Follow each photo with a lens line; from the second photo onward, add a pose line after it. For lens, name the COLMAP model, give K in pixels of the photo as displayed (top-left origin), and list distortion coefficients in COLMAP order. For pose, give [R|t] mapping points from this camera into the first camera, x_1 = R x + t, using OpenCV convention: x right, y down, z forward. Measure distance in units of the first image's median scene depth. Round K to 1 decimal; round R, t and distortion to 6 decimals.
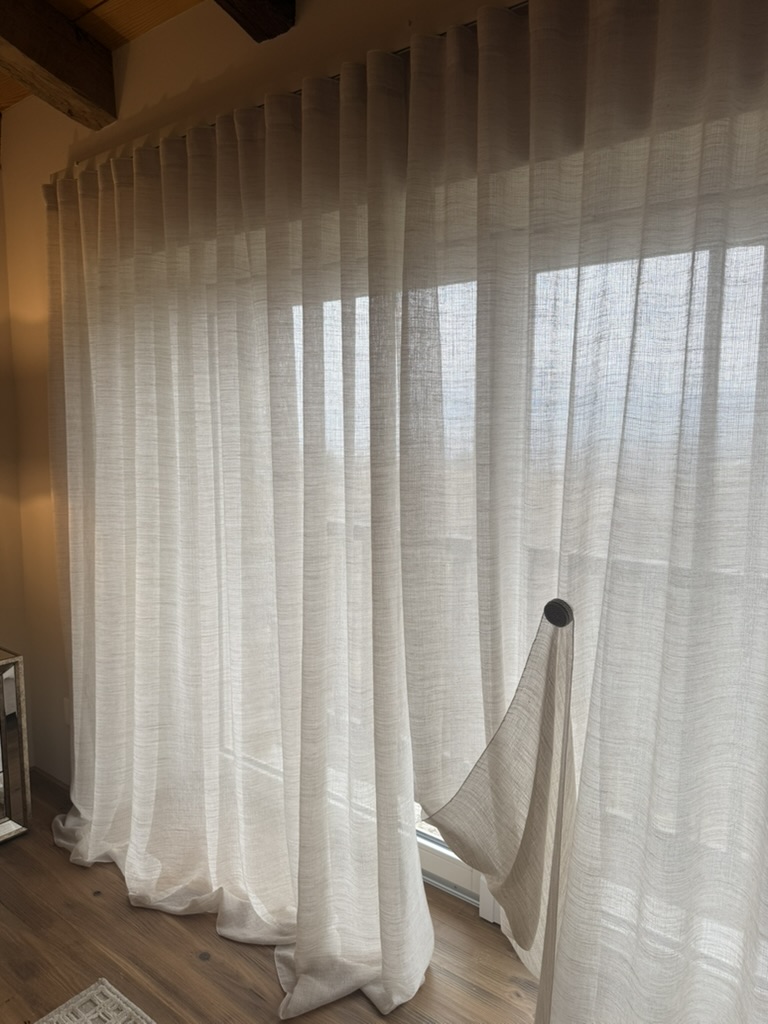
lens RADIAL K [[738.8, 0, 378.4], [0, 738.8, 515.1], [0, 0, 1]] dist [0.032710, -0.042573]
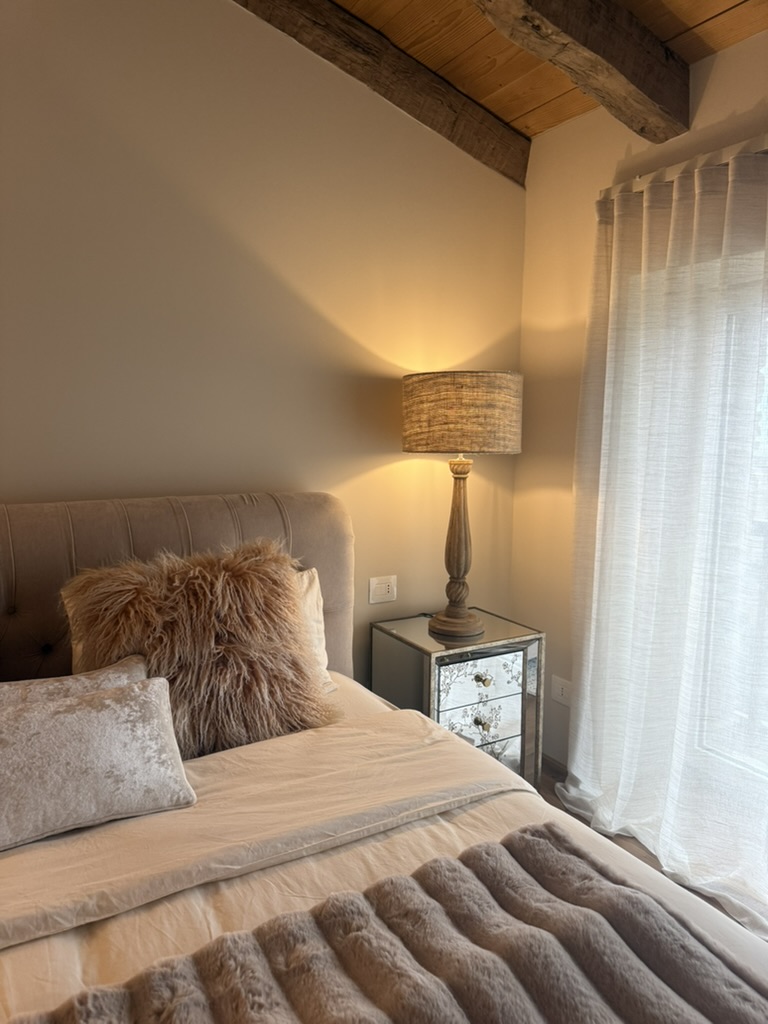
lens RADIAL K [[738.8, 0, 378.4], [0, 738.8, 515.1], [0, 0, 1]] dist [0.032710, -0.042573]
pose [[0.929530, 0.052984, -0.364919, -0.330184], [-0.050125, 0.998593, 0.017310, 0.008001], [0.365323, 0.002201, 0.930878, -0.118069]]
